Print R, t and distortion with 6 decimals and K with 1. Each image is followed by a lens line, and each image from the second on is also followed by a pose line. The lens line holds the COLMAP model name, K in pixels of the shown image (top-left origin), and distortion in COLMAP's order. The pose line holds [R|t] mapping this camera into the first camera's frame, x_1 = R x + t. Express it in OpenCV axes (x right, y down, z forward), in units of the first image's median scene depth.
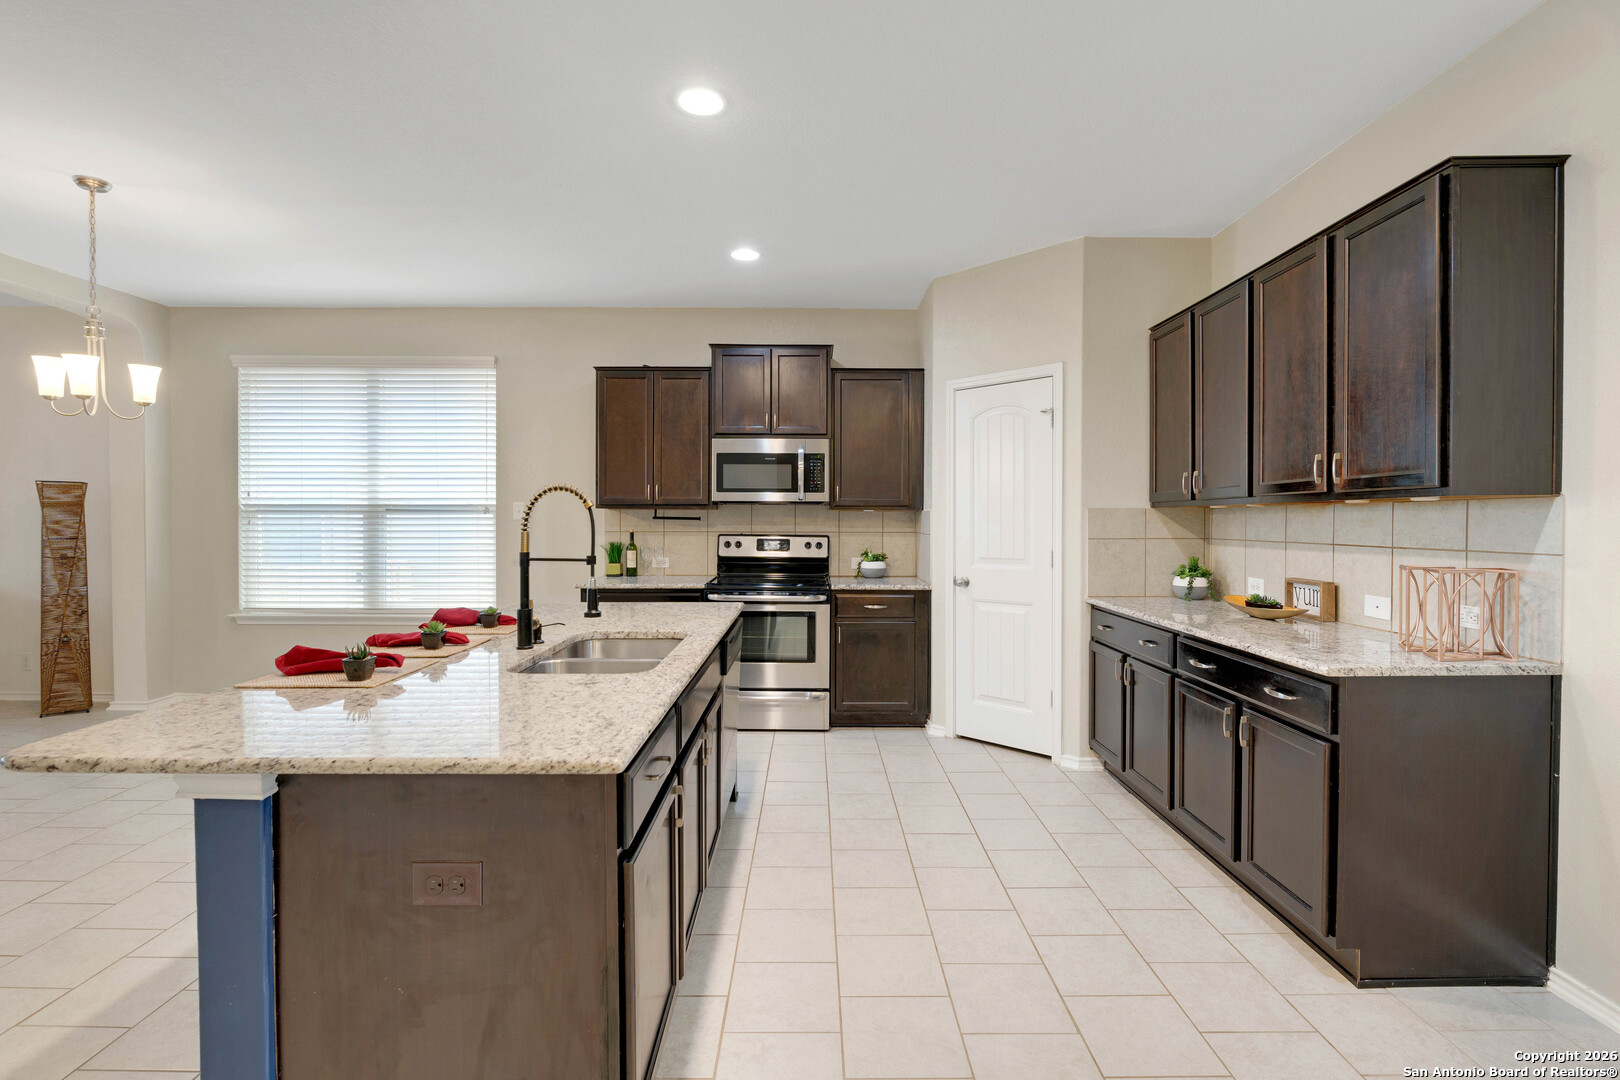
lens RADIAL K [[769.1, 0, 802.4], [0, 769.1, 529.8], [0, 0, 1]] dist [-0.002247, 0.000039]
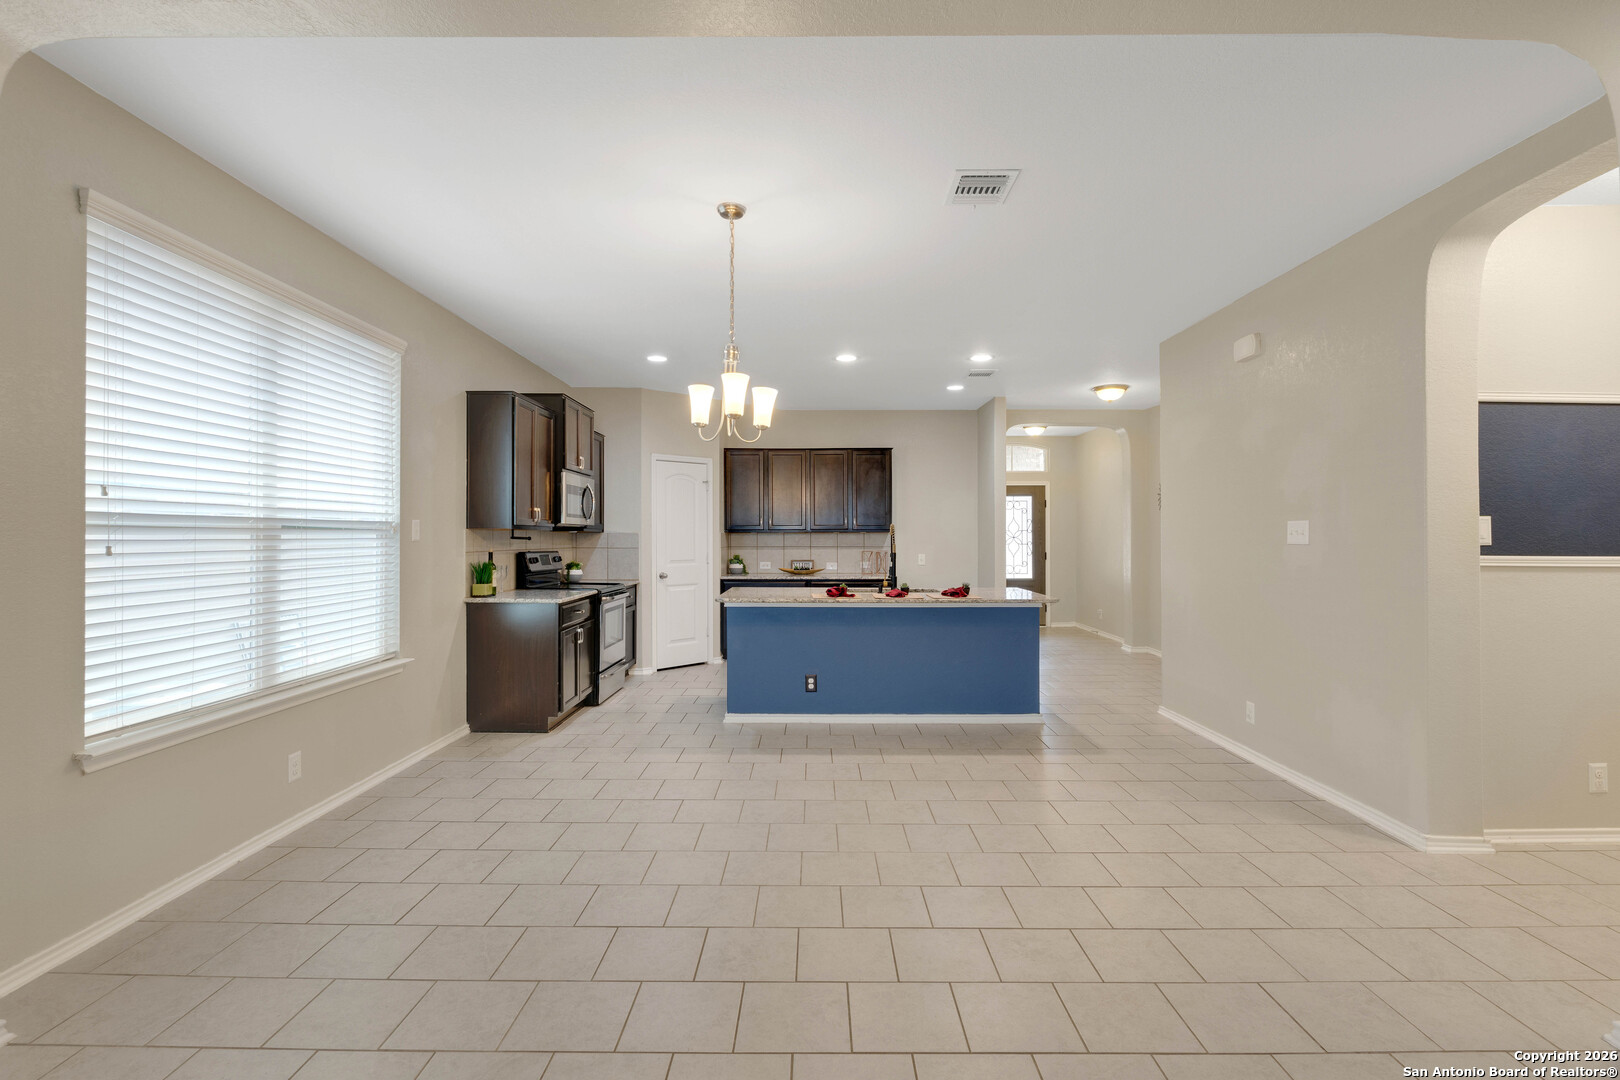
lens RADIAL K [[747.3, 0, 815.4], [0, 747.3, 539.5], [0, 0, 1]] dist [-0.012517, 0.000976]
pose [[-0.007653, -0.005921, 0.999953, -1.272180], [0.011734, 0.999913, 0.006010, -0.014944], [-0.999902, 0.011780, -0.007582, 0.606486]]
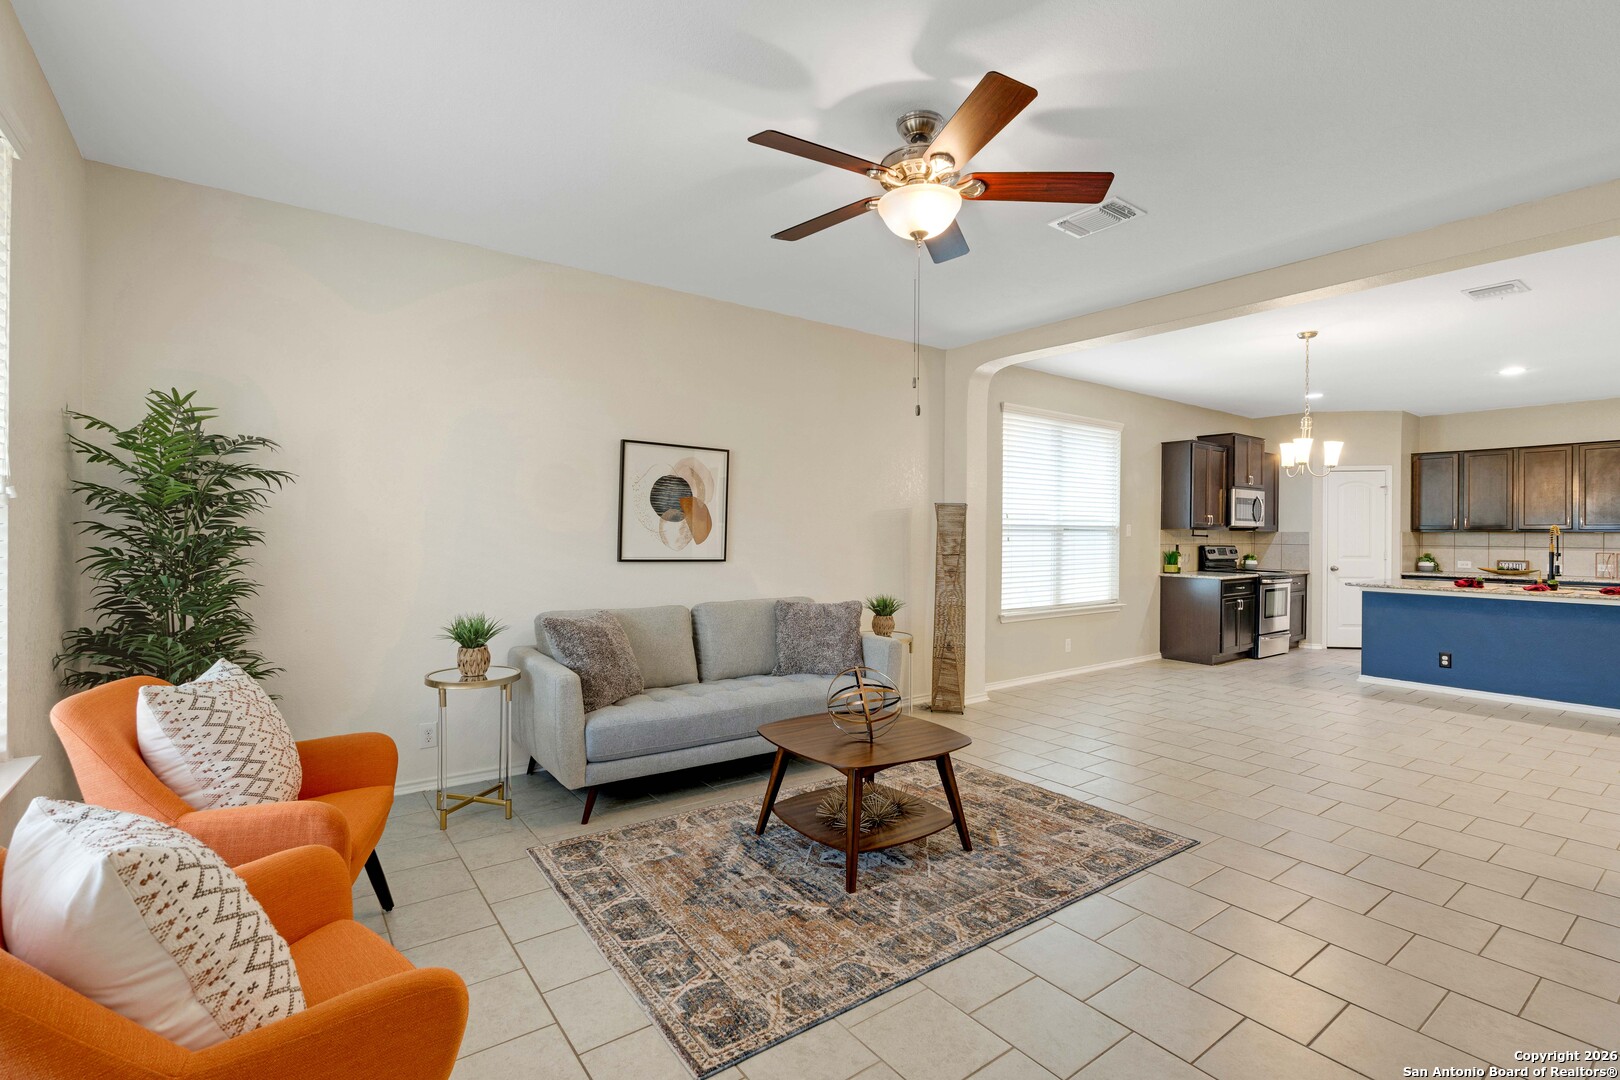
lens RADIAL K [[747.3, 0, 815.4], [0, 747.3, 539.5], [0, 0, 1]] dist [-0.012517, 0.000976]
pose [[0.791794, -0.003498, 0.610778, -1.808303], [0.003450, 0.999993, 0.001254, -0.012390], [-0.610779, 0.001114, 0.791801, 0.268154]]
